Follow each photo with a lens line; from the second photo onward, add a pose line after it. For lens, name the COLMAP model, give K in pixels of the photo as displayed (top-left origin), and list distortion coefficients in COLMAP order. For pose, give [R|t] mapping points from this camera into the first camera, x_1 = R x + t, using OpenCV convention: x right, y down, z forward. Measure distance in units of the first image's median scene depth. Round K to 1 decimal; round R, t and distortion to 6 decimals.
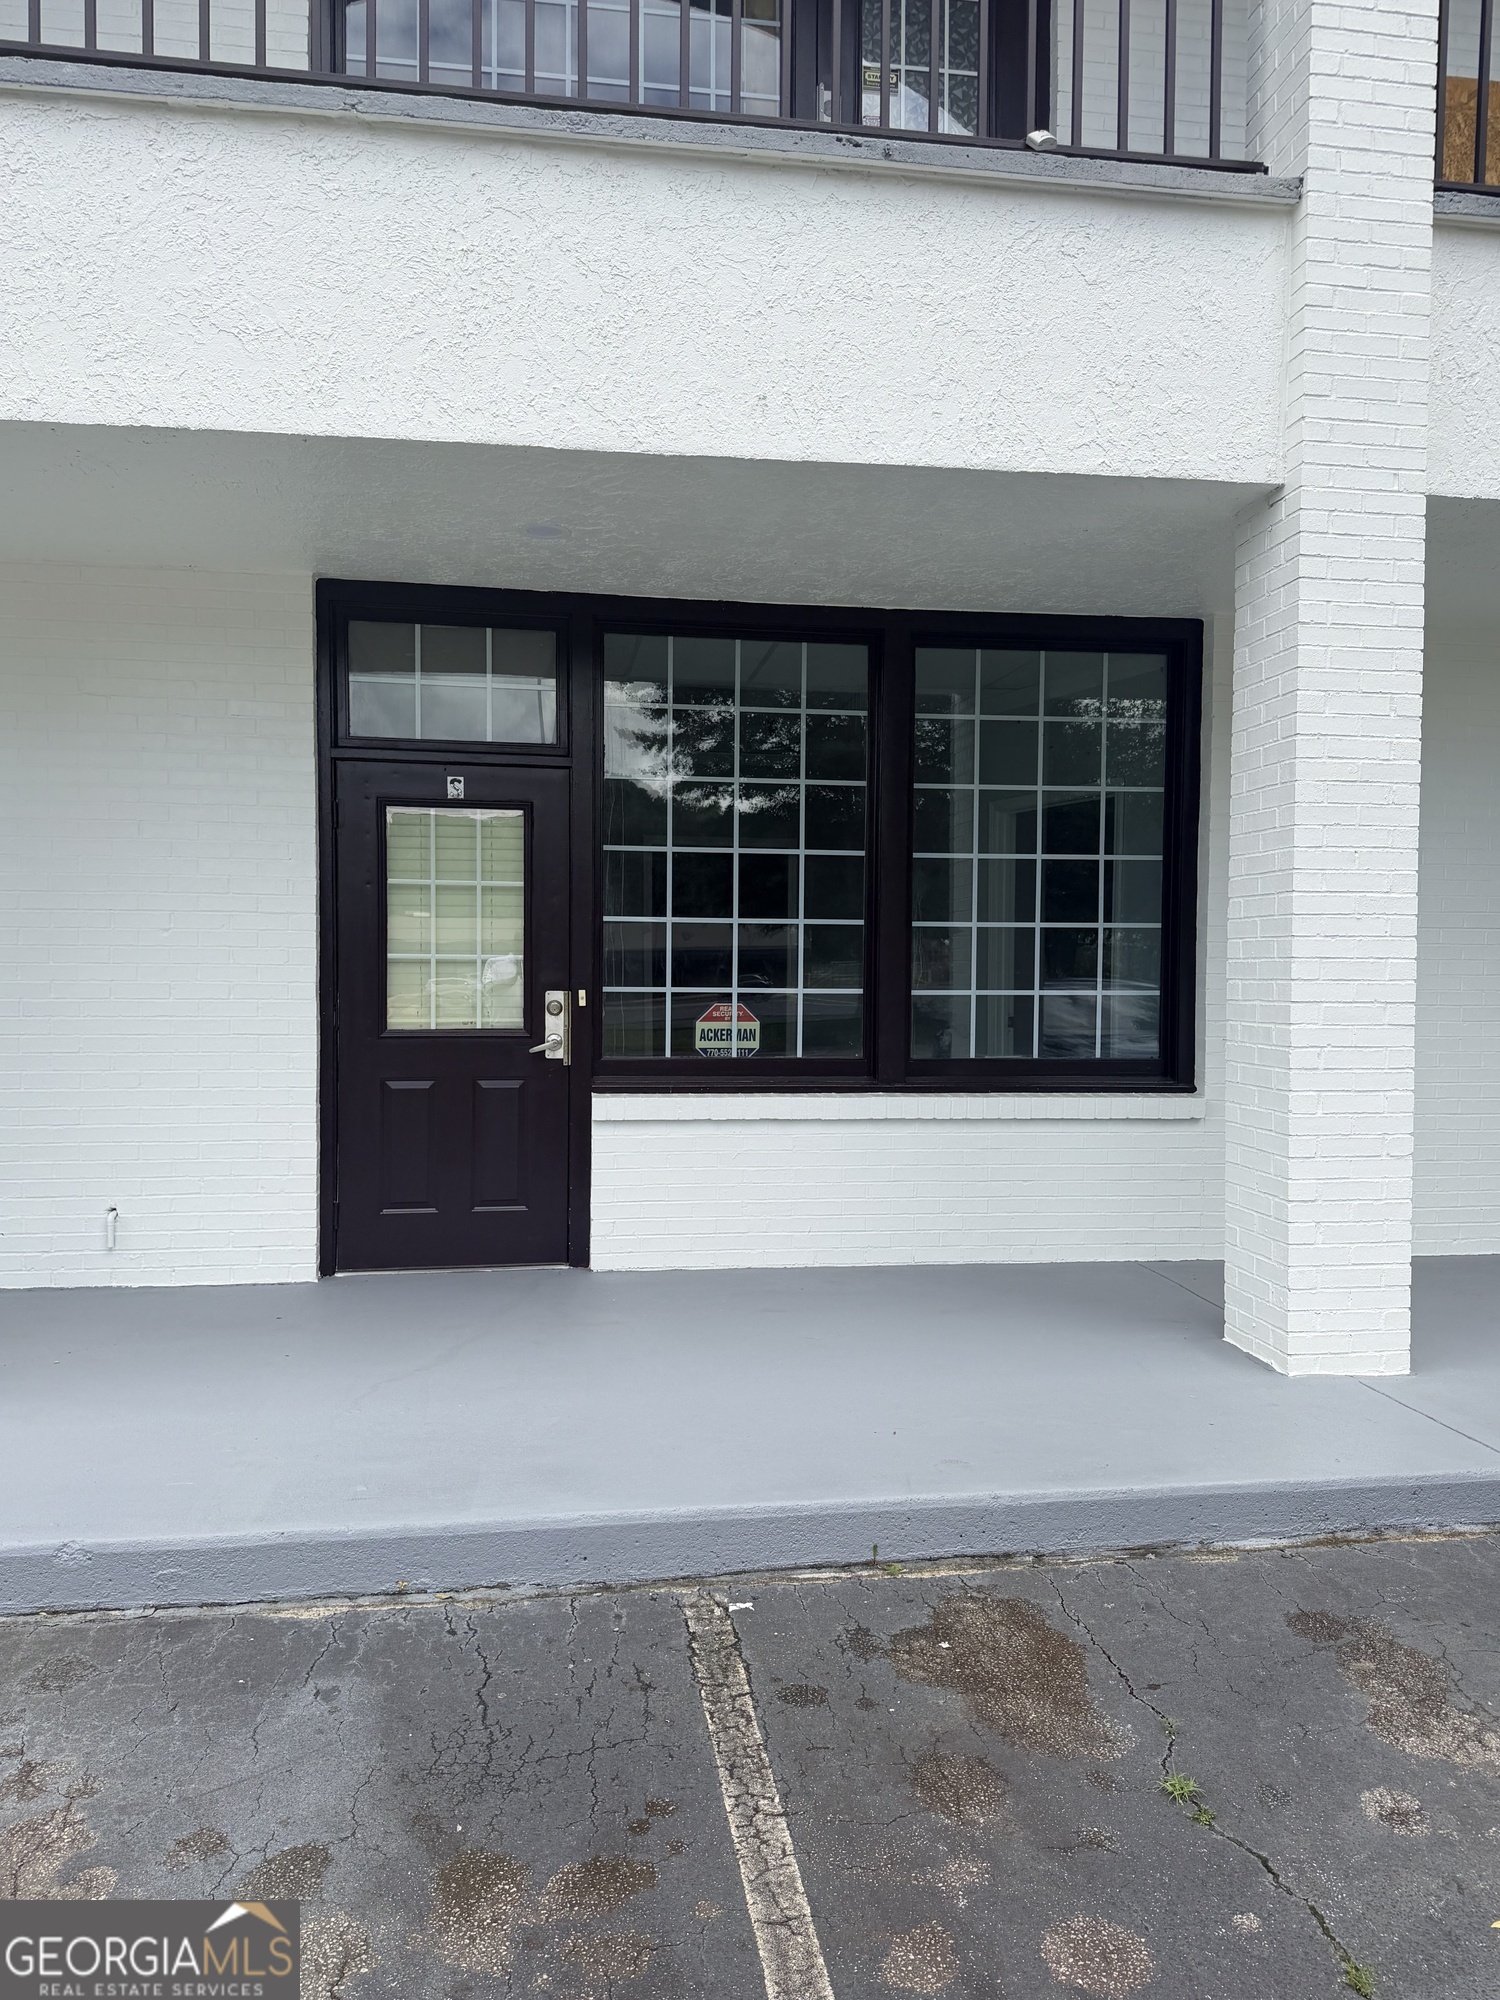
lens RADIAL K [[1404.5, 0, 754.7], [0, 1404.5, 1013.8], [0, 0, 1]] dist [0.009329, -0.002017]
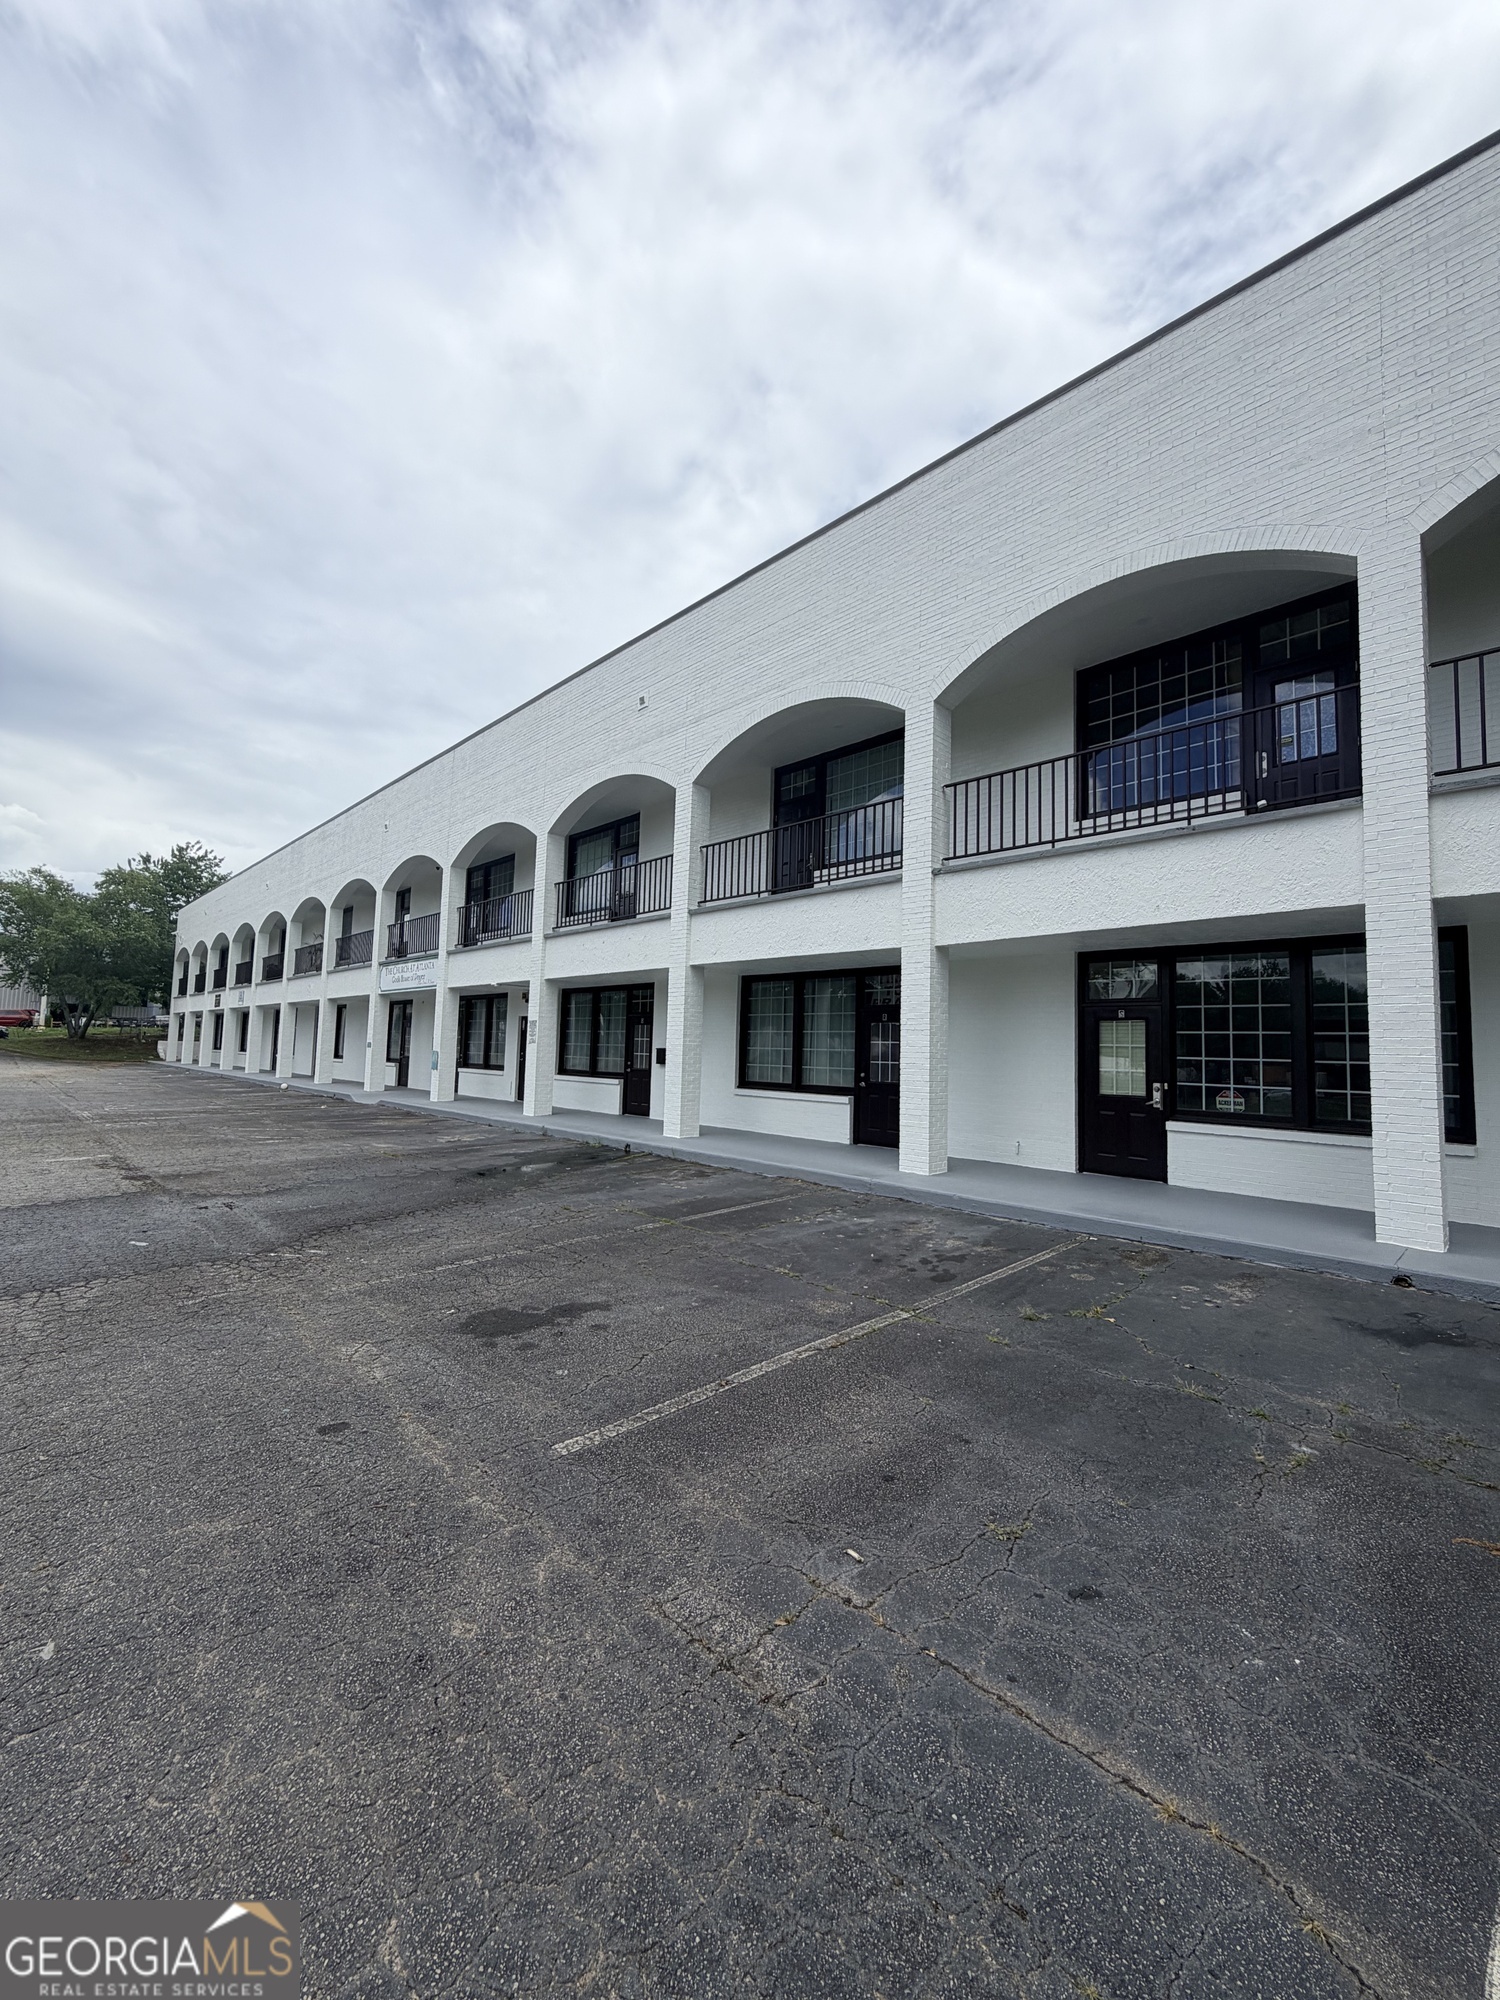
lens RADIAL K [[798.4, 0, 754.1], [0, 798.4, 999.6], [0, 0, 1]] dist [-0.001972, -0.000101]
pose [[0.591067, -0.044260, -0.805407, 0.687609], [-0.052748, 0.994235, -0.093347, 0.008755], [0.804896, 0.097658, 0.585325, -0.620710]]
